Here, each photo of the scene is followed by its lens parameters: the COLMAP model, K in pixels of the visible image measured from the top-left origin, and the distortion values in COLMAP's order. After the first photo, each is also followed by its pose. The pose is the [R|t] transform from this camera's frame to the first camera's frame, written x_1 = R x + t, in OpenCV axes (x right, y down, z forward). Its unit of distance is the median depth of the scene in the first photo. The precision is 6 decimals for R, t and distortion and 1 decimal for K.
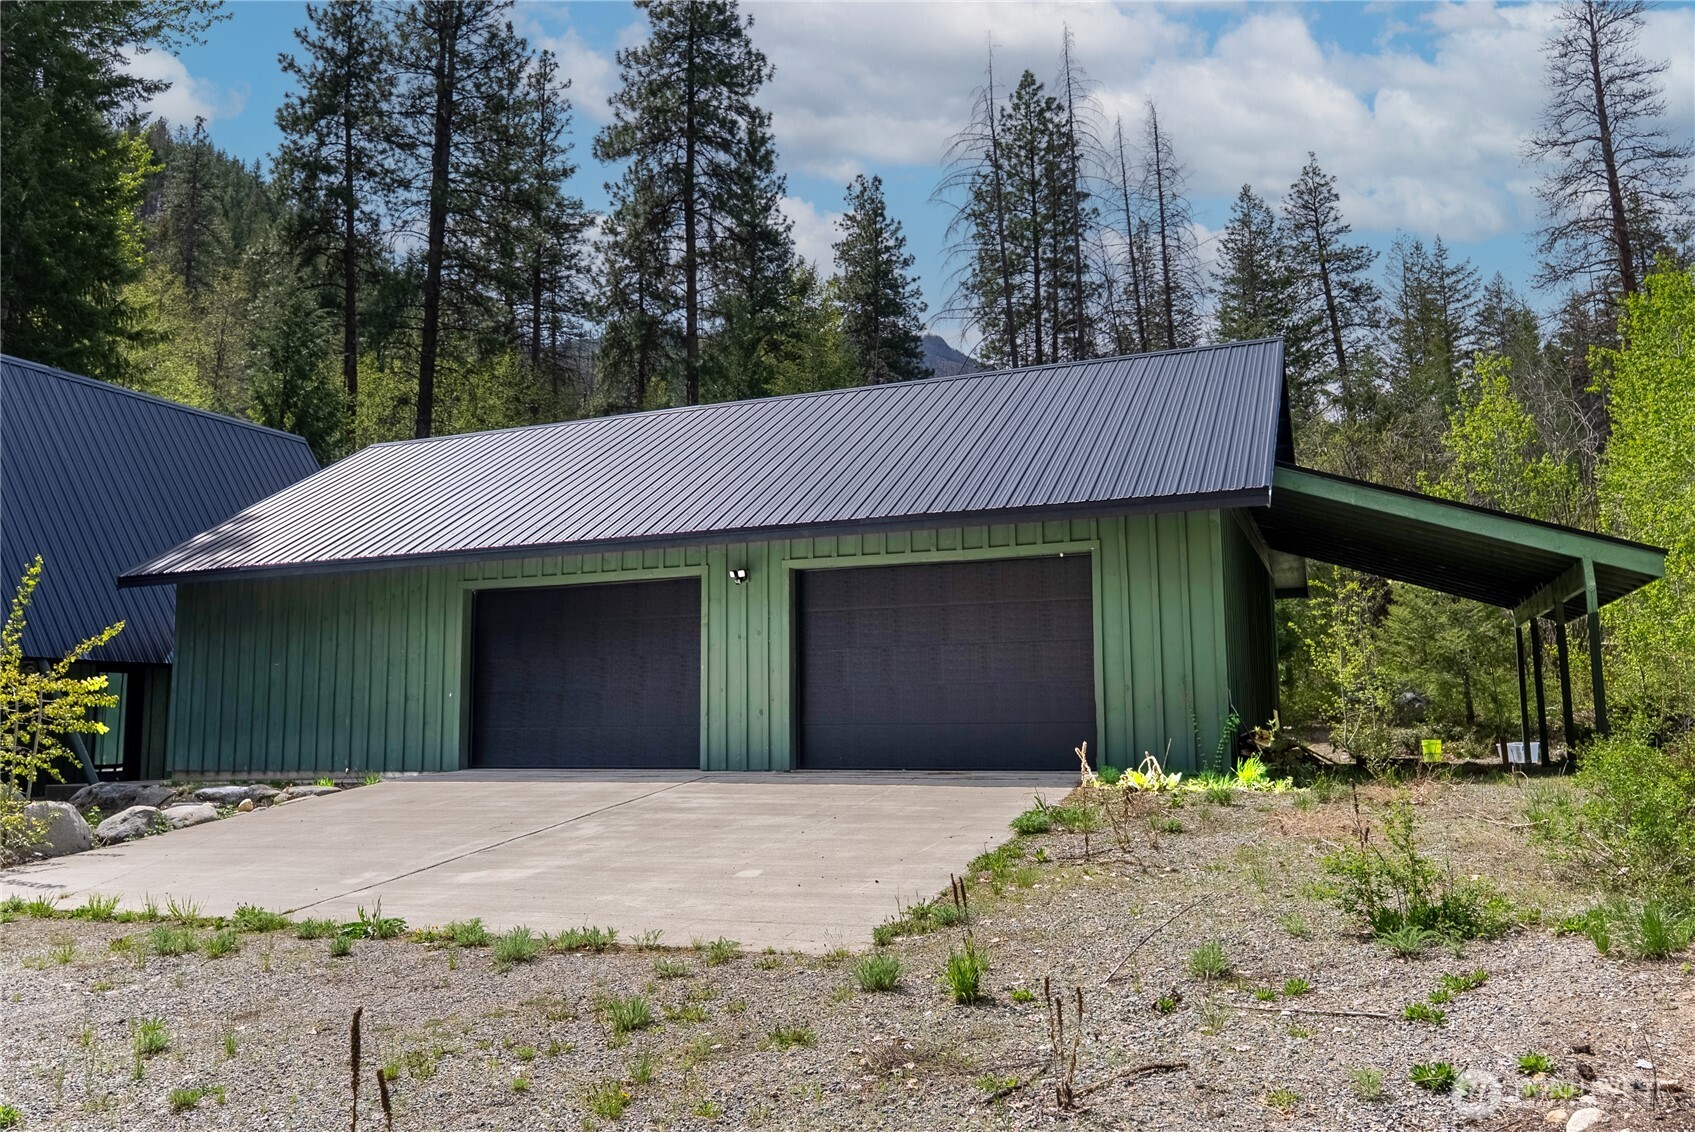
lens RADIAL K [[1221.3, 0, 845.2], [0, 1221.3, 589.5], [0, 0, 1]] dist [-0.028434, -0.002885]
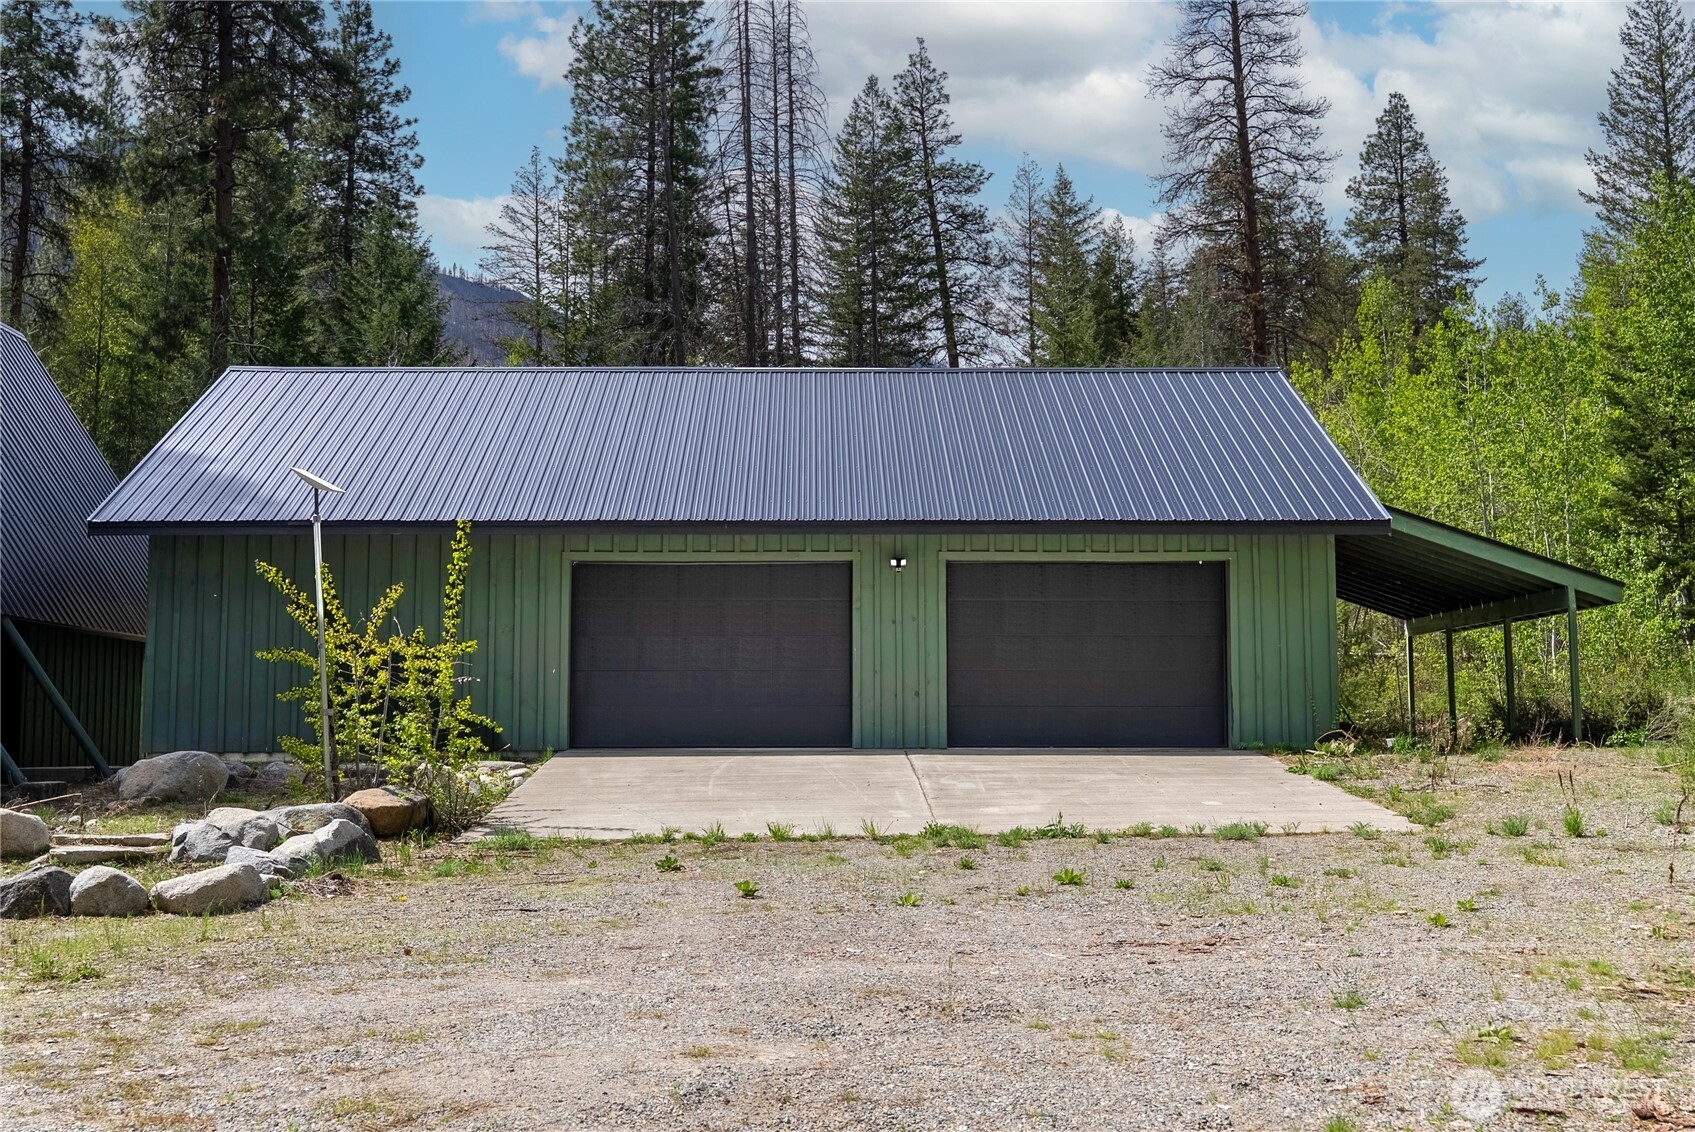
lens RADIAL K [[1746.6, 0, 847.5], [0, 1746.6, 566.0], [0, 0, 1]] dist [0.018965, -0.010945]
pose [[0.913246, 0.045233, 0.404889, -0.134668], [-0.047749, 0.998852, -0.003889, -0.000333], [-0.404600, -0.015781, 0.914358, -0.066631]]
